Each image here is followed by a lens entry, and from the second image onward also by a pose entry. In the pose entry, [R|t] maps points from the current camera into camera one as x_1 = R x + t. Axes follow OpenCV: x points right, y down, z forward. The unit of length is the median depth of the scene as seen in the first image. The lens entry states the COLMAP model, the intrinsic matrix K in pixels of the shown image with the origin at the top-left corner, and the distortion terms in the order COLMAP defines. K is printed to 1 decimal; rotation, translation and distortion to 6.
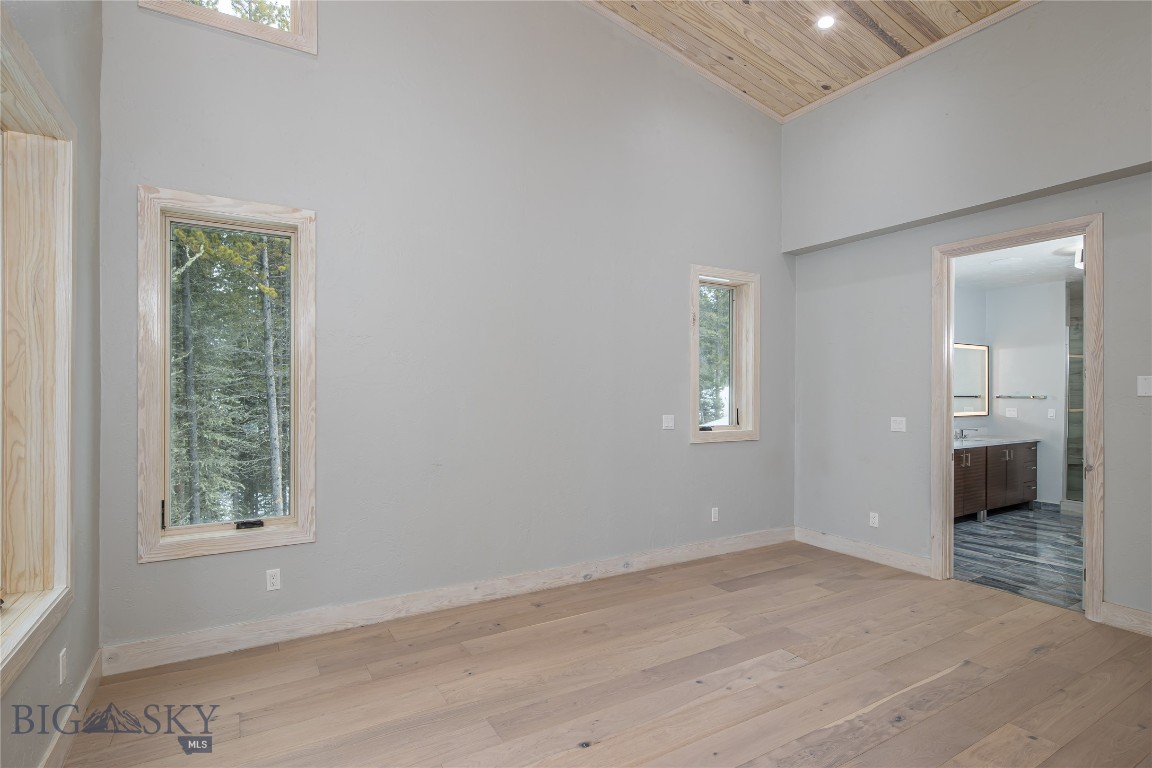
lens RADIAL K [[559.5, 0, 569.4], [0, 559.5, 386.4], [0, 0, 1]] dist [0.001184, -0.000872]
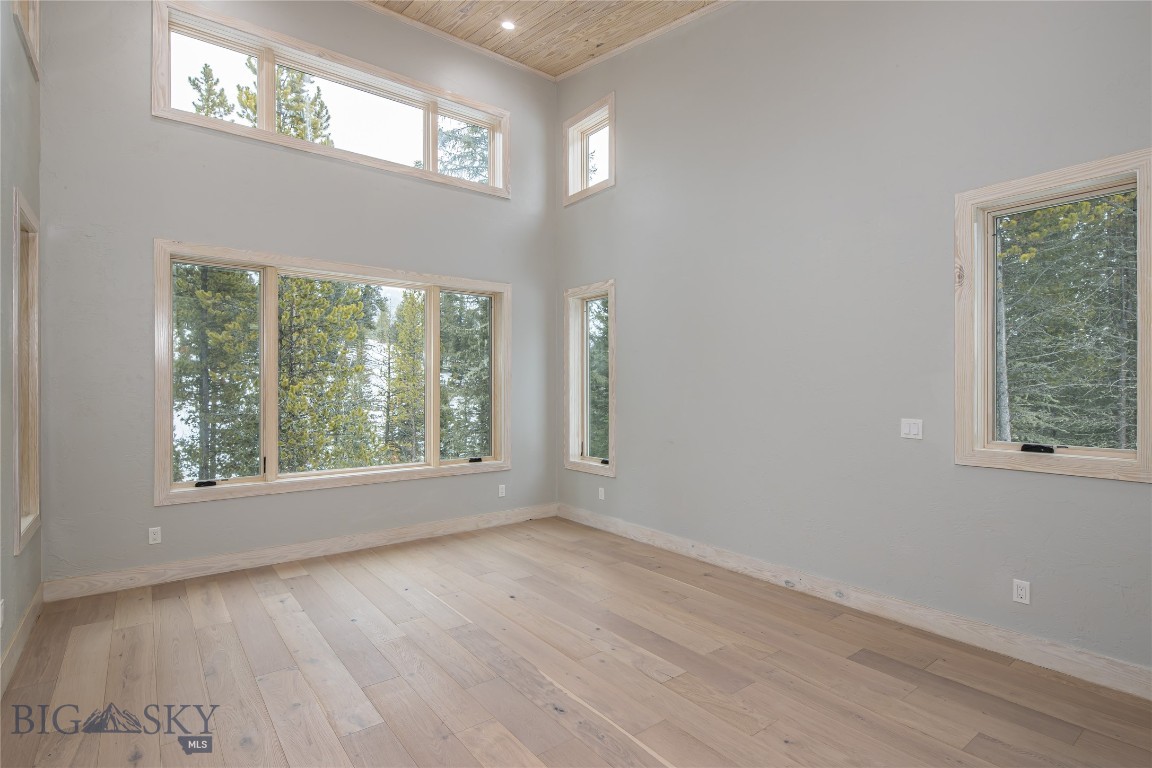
lens RADIAL K [[559.5, 0, 570.1], [0, 559.5, 386.5], [0, 0, 1]] dist [0.001184, -0.000872]
pose [[0.123336, -0.006026, -0.992347, 1.099876], [0.007678, 0.999957, -0.005118, 0.012787], [0.992335, -0.006988, 0.123377, 0.621376]]
